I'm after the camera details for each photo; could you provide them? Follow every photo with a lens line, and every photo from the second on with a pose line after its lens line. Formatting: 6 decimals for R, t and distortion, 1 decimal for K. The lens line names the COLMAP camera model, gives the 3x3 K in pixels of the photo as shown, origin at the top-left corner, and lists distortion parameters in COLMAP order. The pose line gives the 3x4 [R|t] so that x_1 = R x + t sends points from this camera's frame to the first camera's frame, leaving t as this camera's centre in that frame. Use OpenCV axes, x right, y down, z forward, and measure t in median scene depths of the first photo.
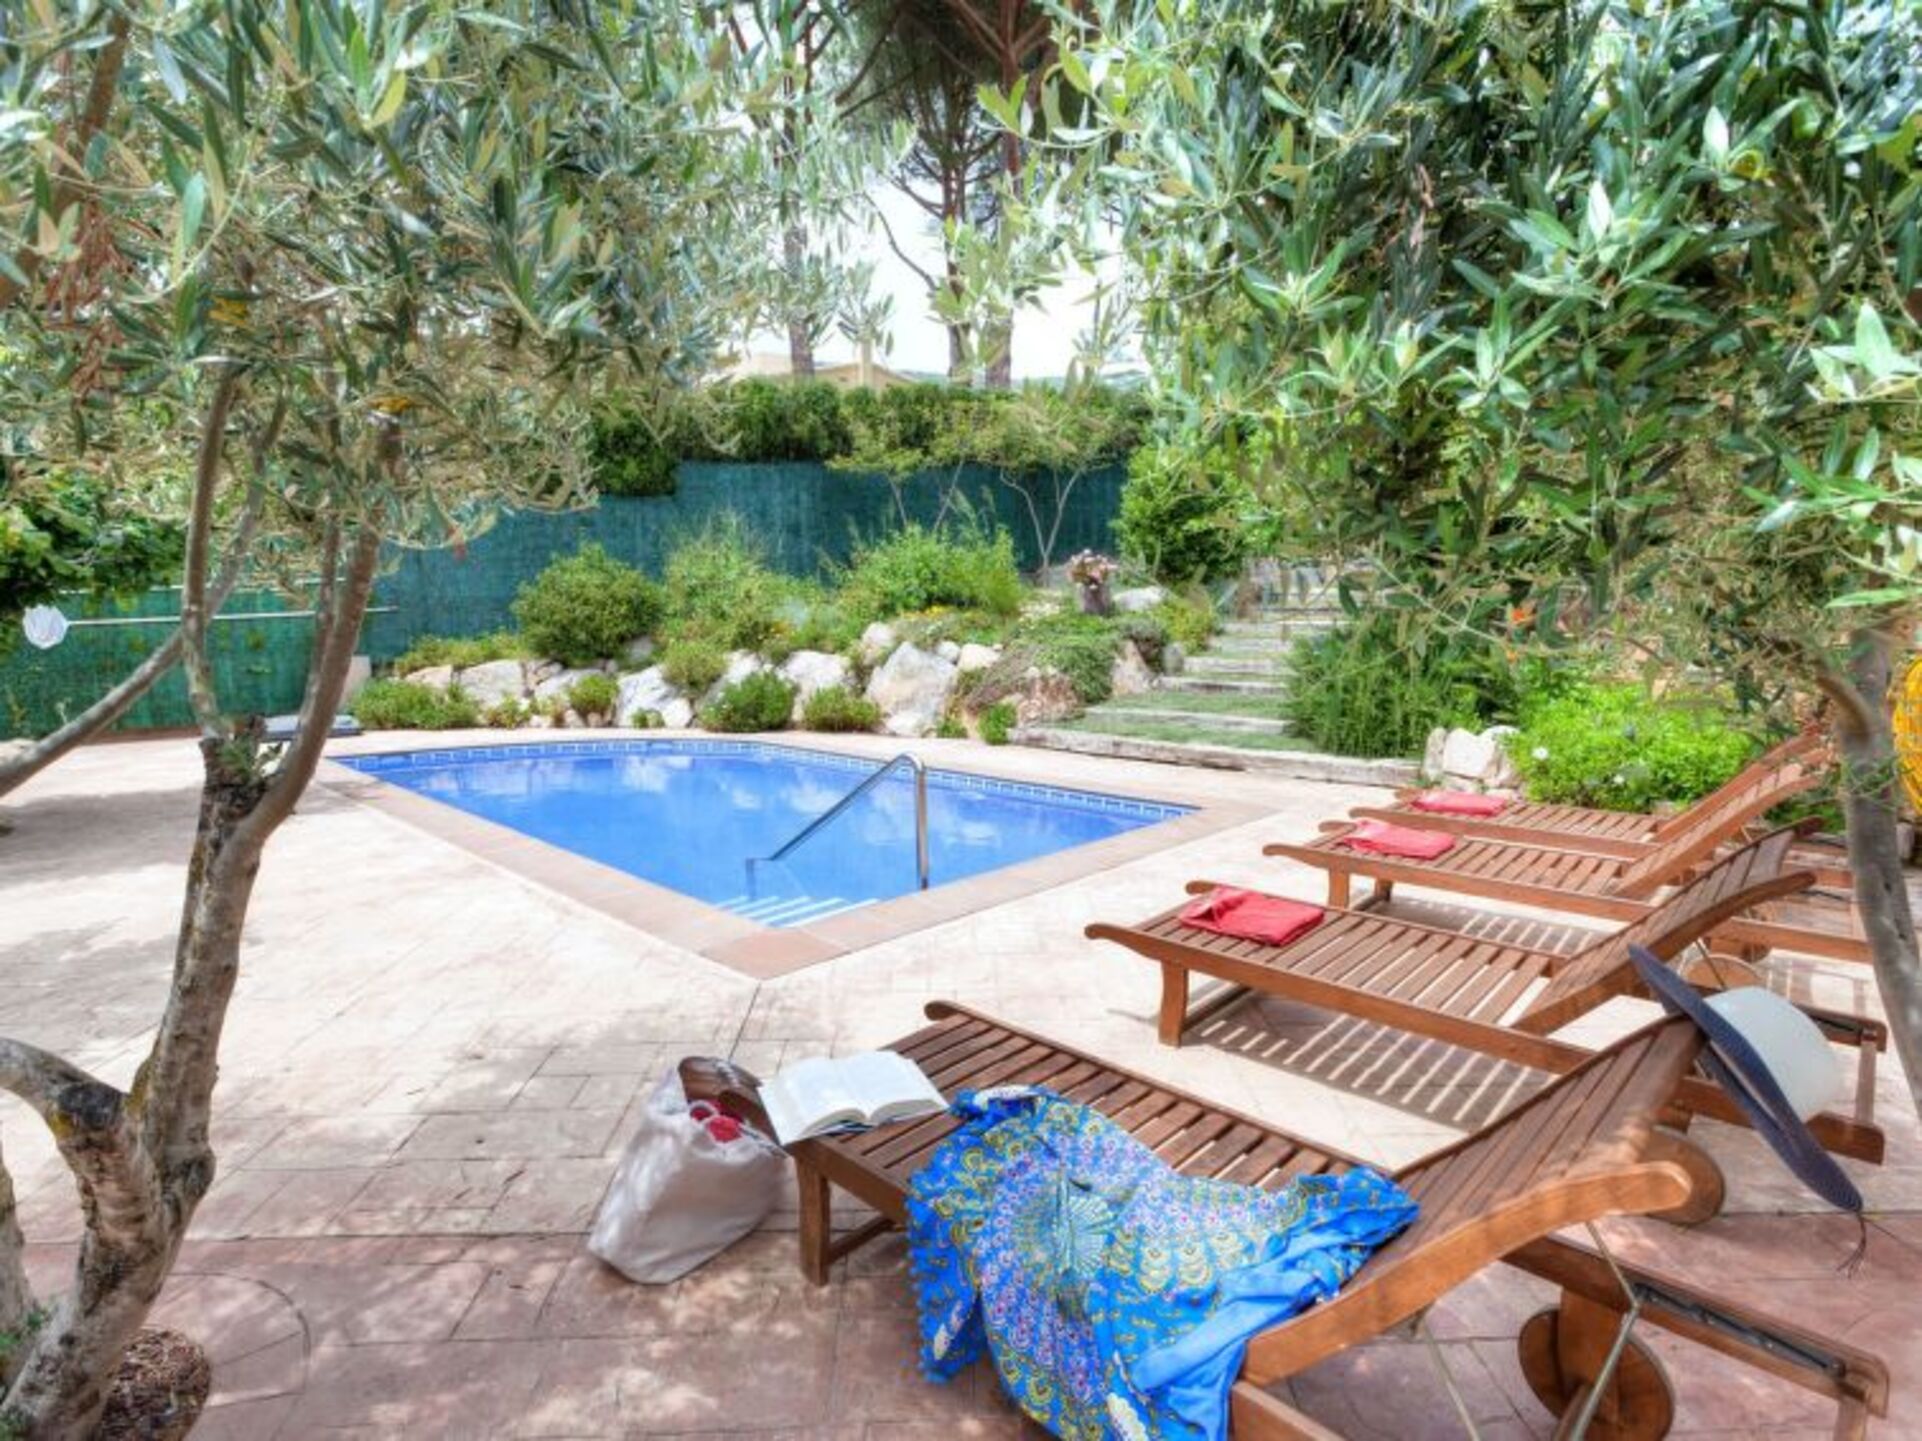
lens RADIAL K [[945.1, 0, 961.0], [0, 945.1, 720.5], [0, 0, 1]] dist [0.000118, 0.000318]
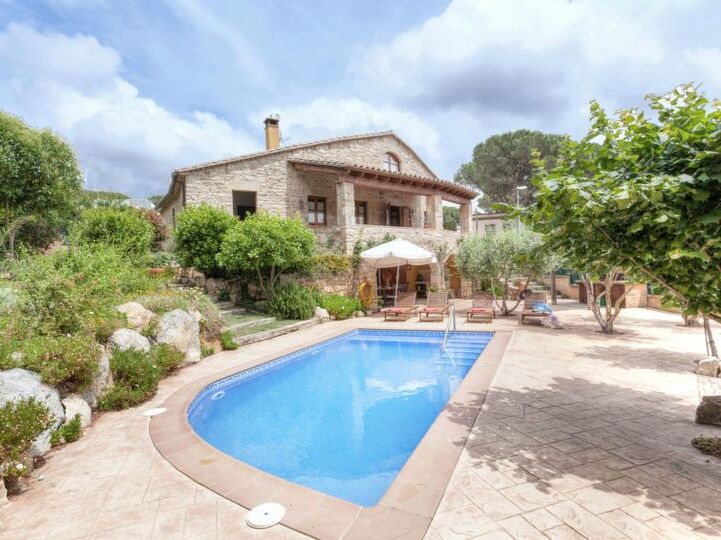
lens RADIAL K [[354.5, 0, 360.5], [0, 354.5, 270.0], [0, 0, 1]] dist [0.000118, 0.000318]
pose [[-0.270207, 0.017887, 0.962636, -2.257235], [0.154819, 0.987624, 0.025105, -0.354492], [-0.950273, 0.155818, -0.269633, 2.559516]]
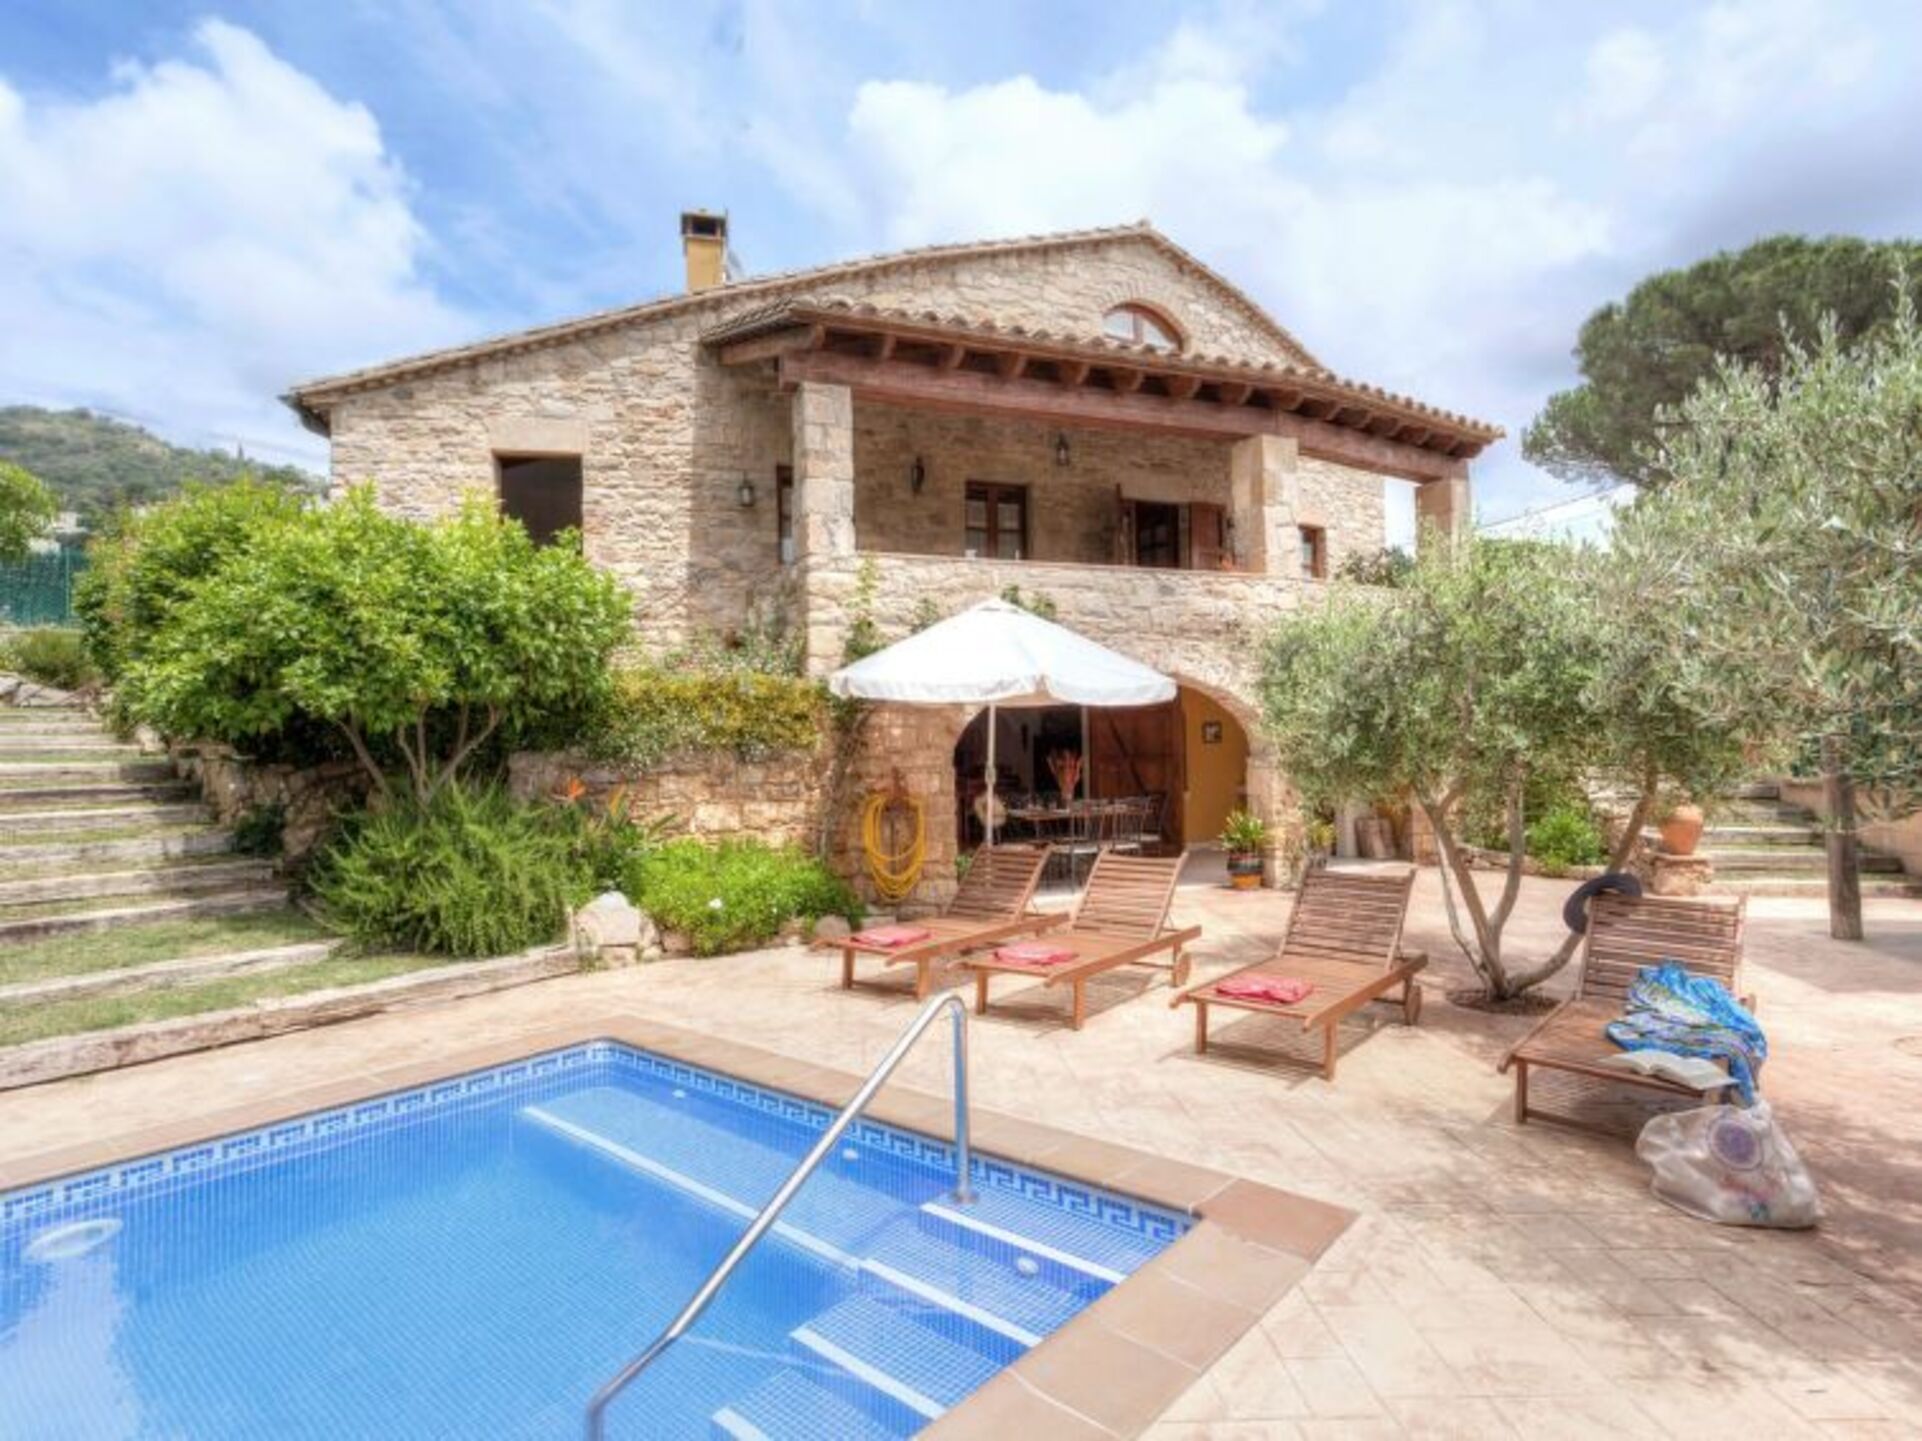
lens RADIAL K [[1035.6, 0, 905.2], [0, 1035.6, 720.9], [0, 0, 1]] dist [0.002945, 0.000587]
pose [[-0.001104, 0.026649, 0.999644, -1.139219], [0.139261, 0.989908, -0.026236, -0.208149], [-0.990255, 0.139183, -0.004804, 1.294663]]
